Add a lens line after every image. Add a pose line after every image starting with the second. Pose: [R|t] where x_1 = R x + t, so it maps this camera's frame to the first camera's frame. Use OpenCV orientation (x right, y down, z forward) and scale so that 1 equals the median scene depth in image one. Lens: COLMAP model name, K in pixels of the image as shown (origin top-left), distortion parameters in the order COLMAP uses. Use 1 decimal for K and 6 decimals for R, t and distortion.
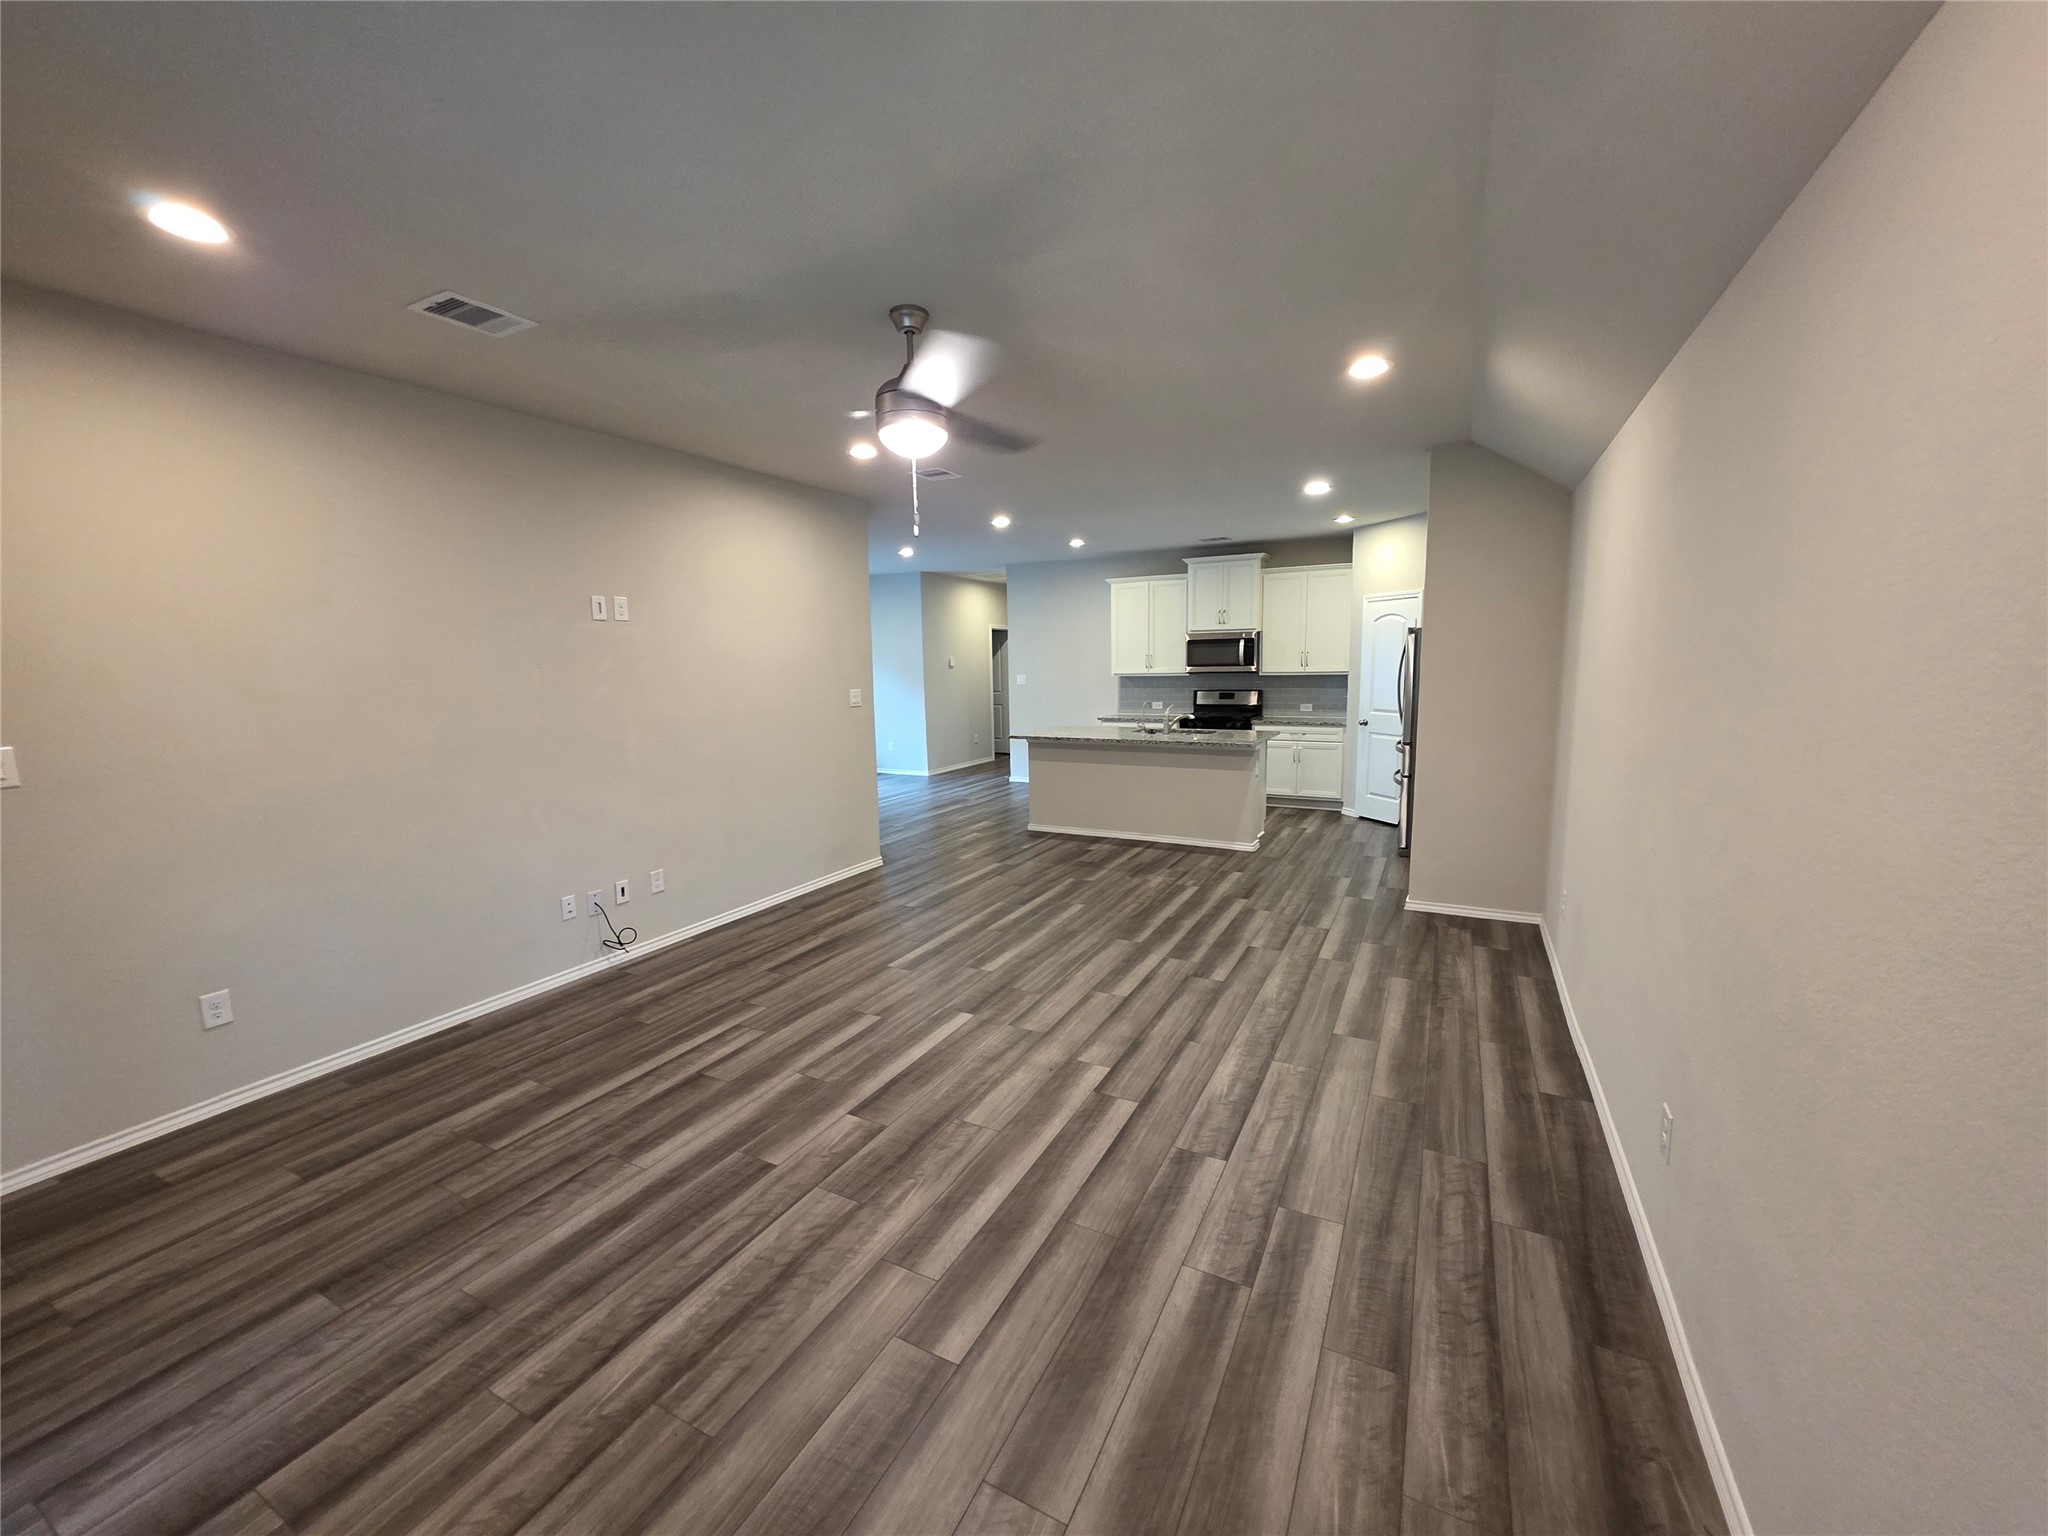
lens RADIAL K [[823.1, 0, 1003.4], [0, 823.1, 764.0], [0, 0, 1]] dist [0.002861, 0.001139]
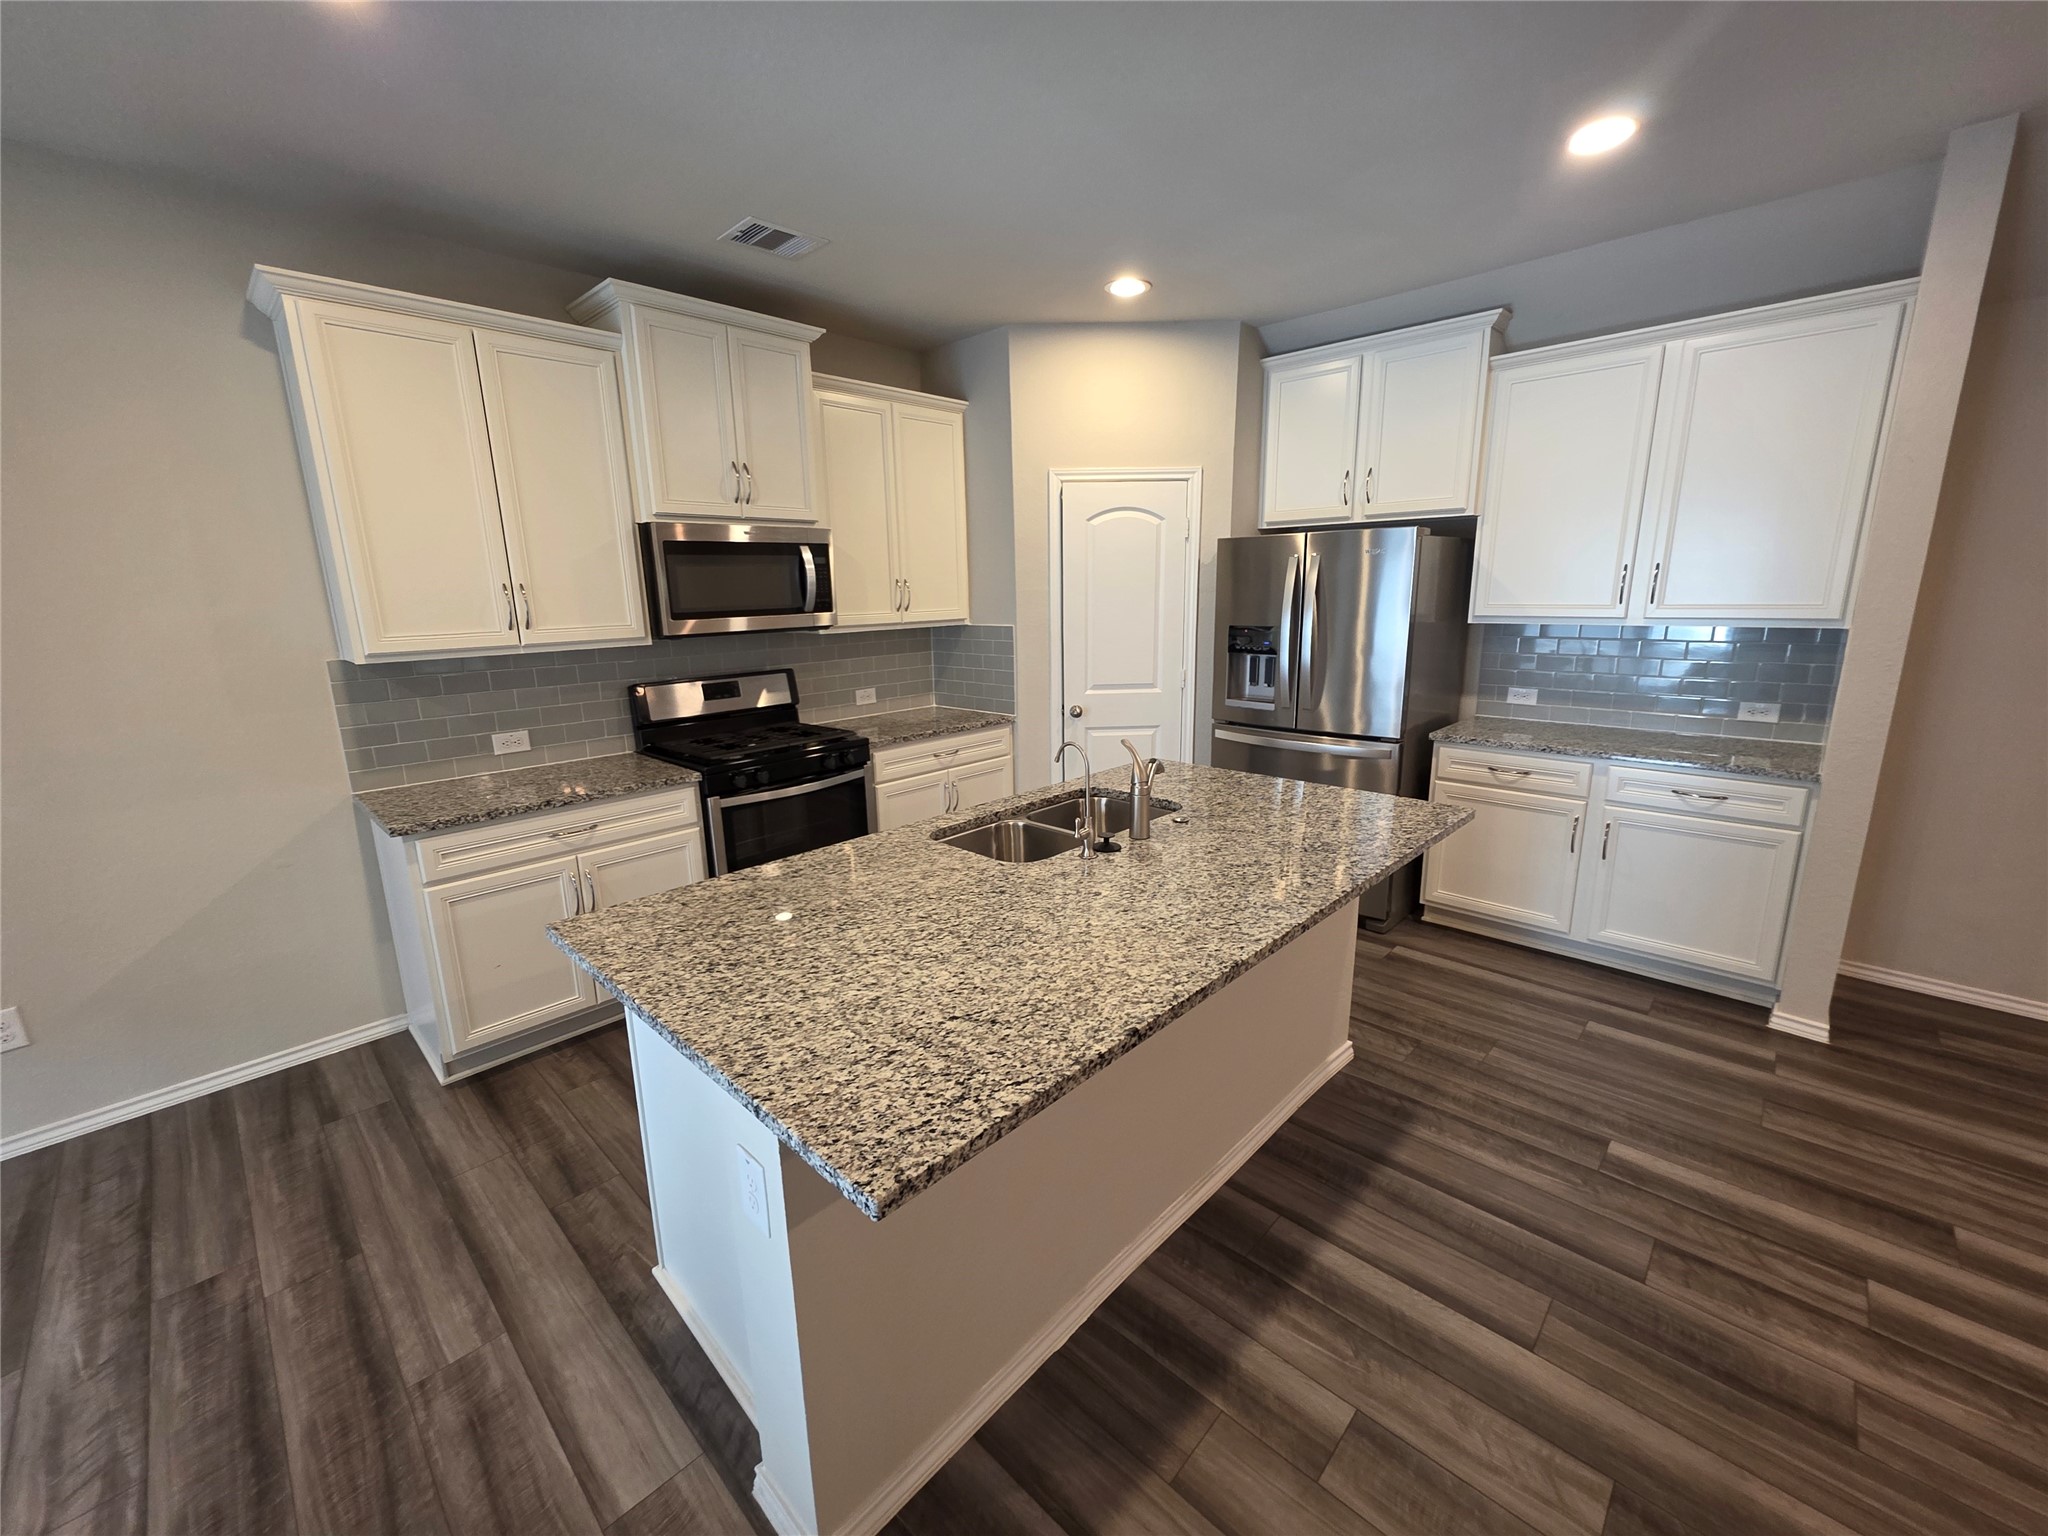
lens RADIAL K [[823.1, 0, 1014.4], [0, 823.1, 759.0], [0, 0, 1]] dist [0.002861, 0.001139]
pose [[0.264351, -0.186896, 0.946144, -0.166142], [0.137672, 0.978309, 0.154784, -0.203203], [-0.954550, 0.089340, 0.284347, 1.655331]]
